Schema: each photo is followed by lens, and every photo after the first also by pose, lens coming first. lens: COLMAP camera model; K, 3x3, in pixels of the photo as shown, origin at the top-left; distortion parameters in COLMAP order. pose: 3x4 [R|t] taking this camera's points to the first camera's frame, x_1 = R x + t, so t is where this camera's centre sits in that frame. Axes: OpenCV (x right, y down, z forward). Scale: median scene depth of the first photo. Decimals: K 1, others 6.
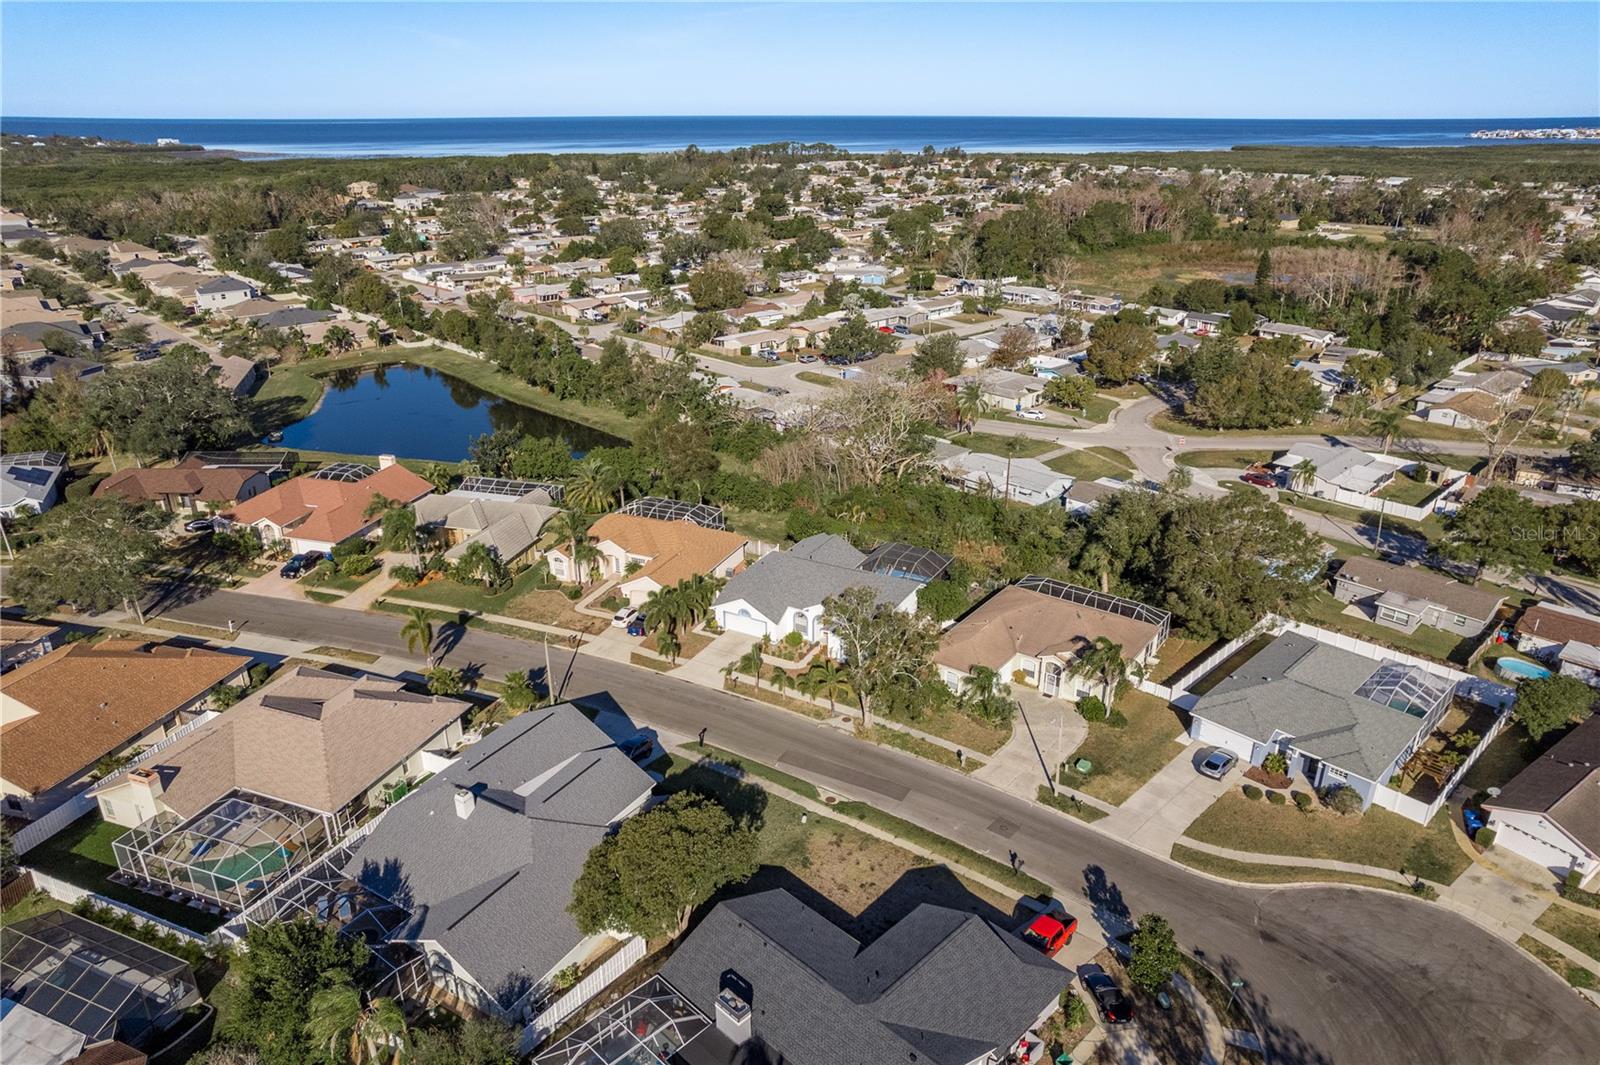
lens RADIAL K [[1036.7, 0, 805.4], [0, 1036.7, 536.8], [0, 0, 1]] dist [-0.065896, 0.068279]
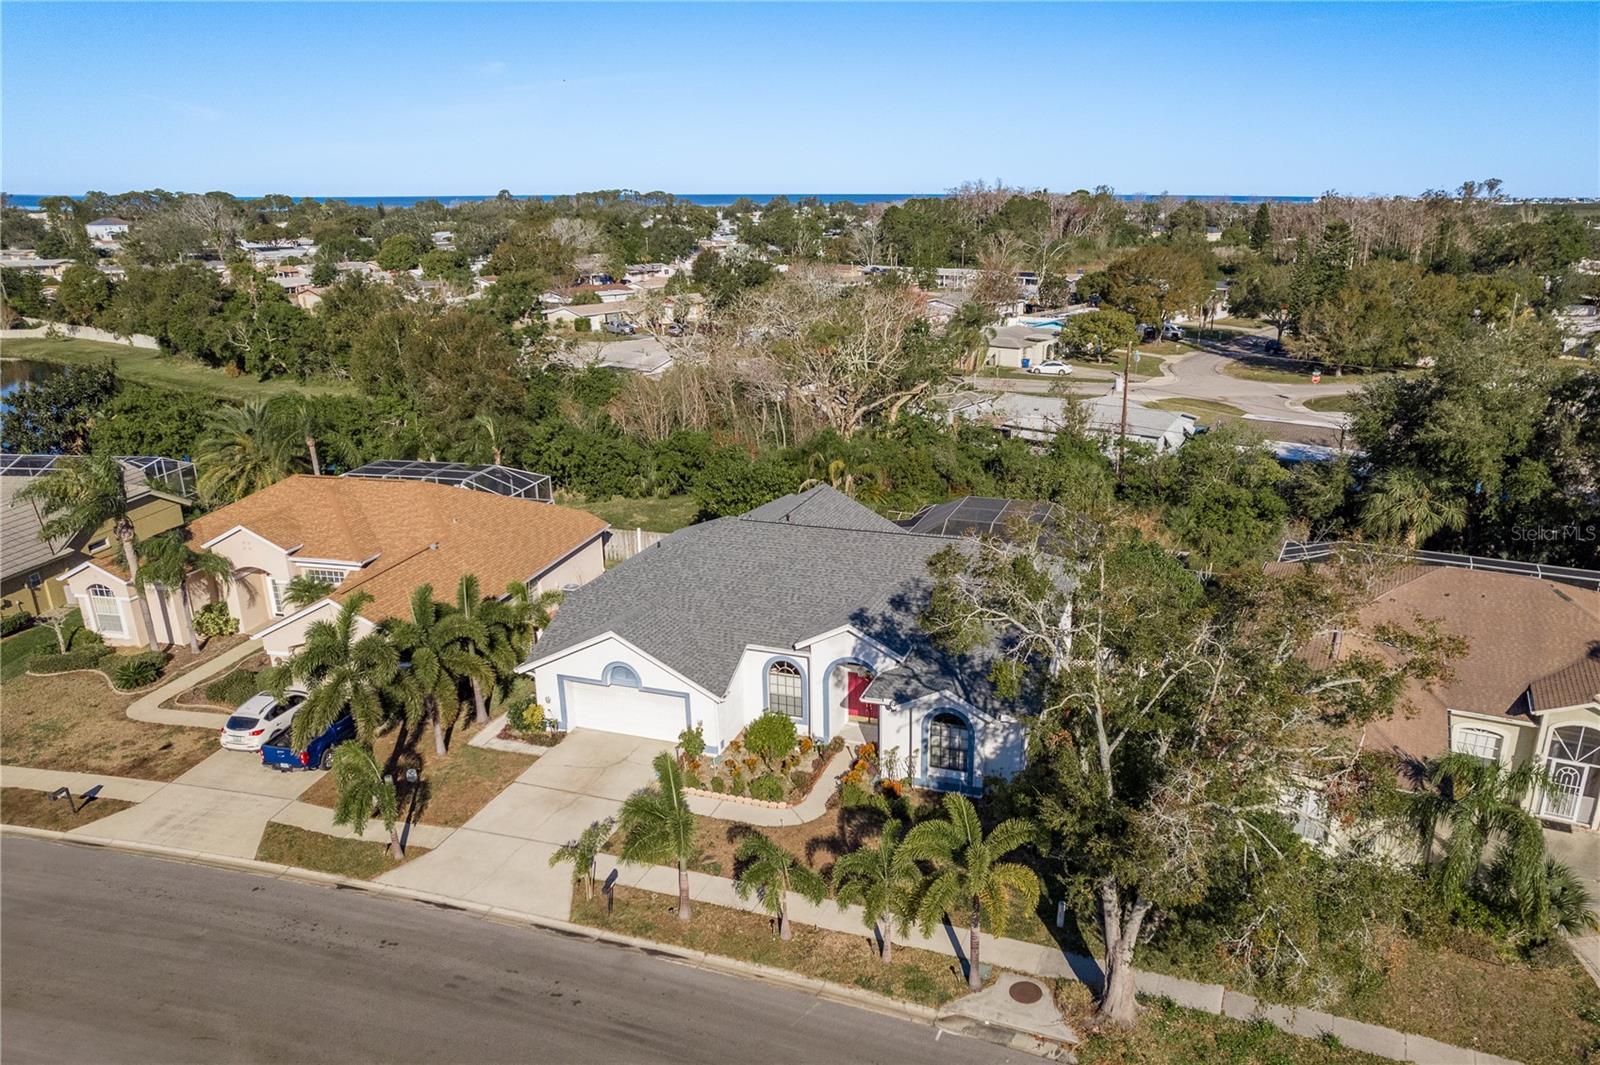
lens RADIAL K [[1126.6, 0, 878.1], [0, 1126.6, 578.7], [0, 0, 1]] dist [-0.044982, 0.039717]
pose [[0.979416, -0.064439, 0.191289, -0.039692], [0.075773, 0.995740, -0.052535, 0.060811], [-0.187089, 0.065948, 0.980127, 0.549424]]
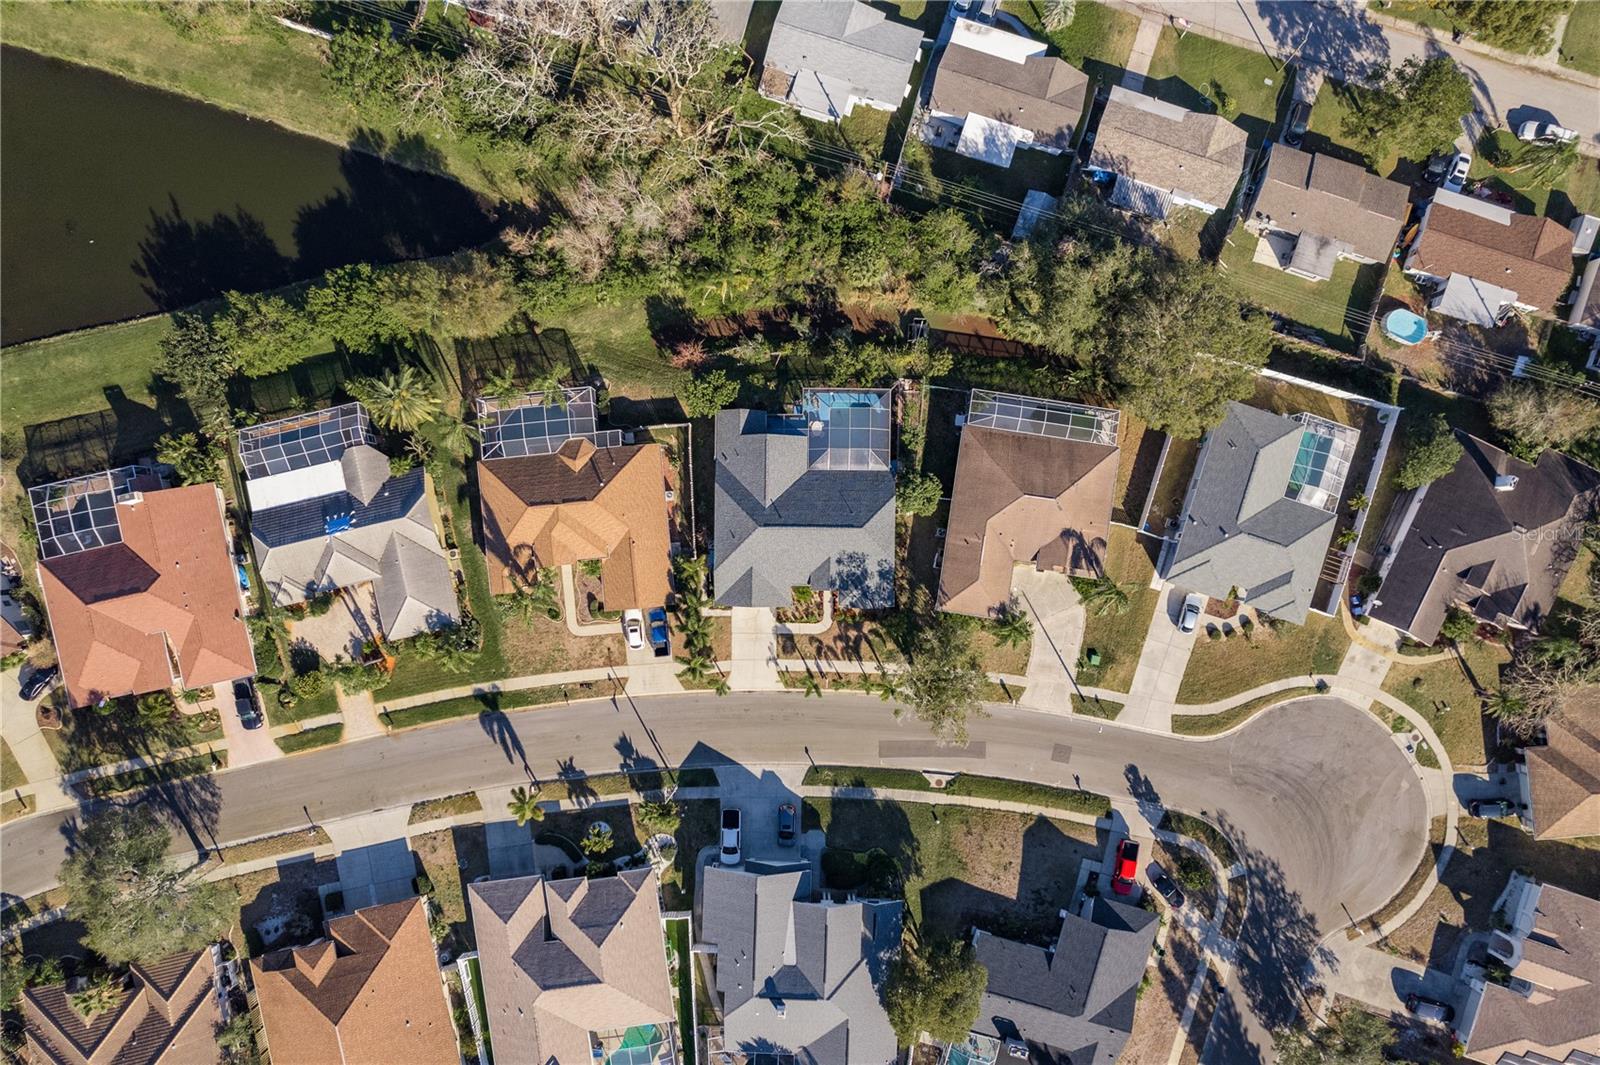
lens RADIAL K [[1024.1, 0, 802.4], [0, 1024.1, 535.4], [0, 0, 1]] dist [-0.062331, 0.060285]
pose [[0.881076, -0.472974, 0.000637, 0.013089], [0.182484, 0.341180, 0.922115, -0.778867], [-0.436354, -0.812337, 0.386916, 0.572143]]
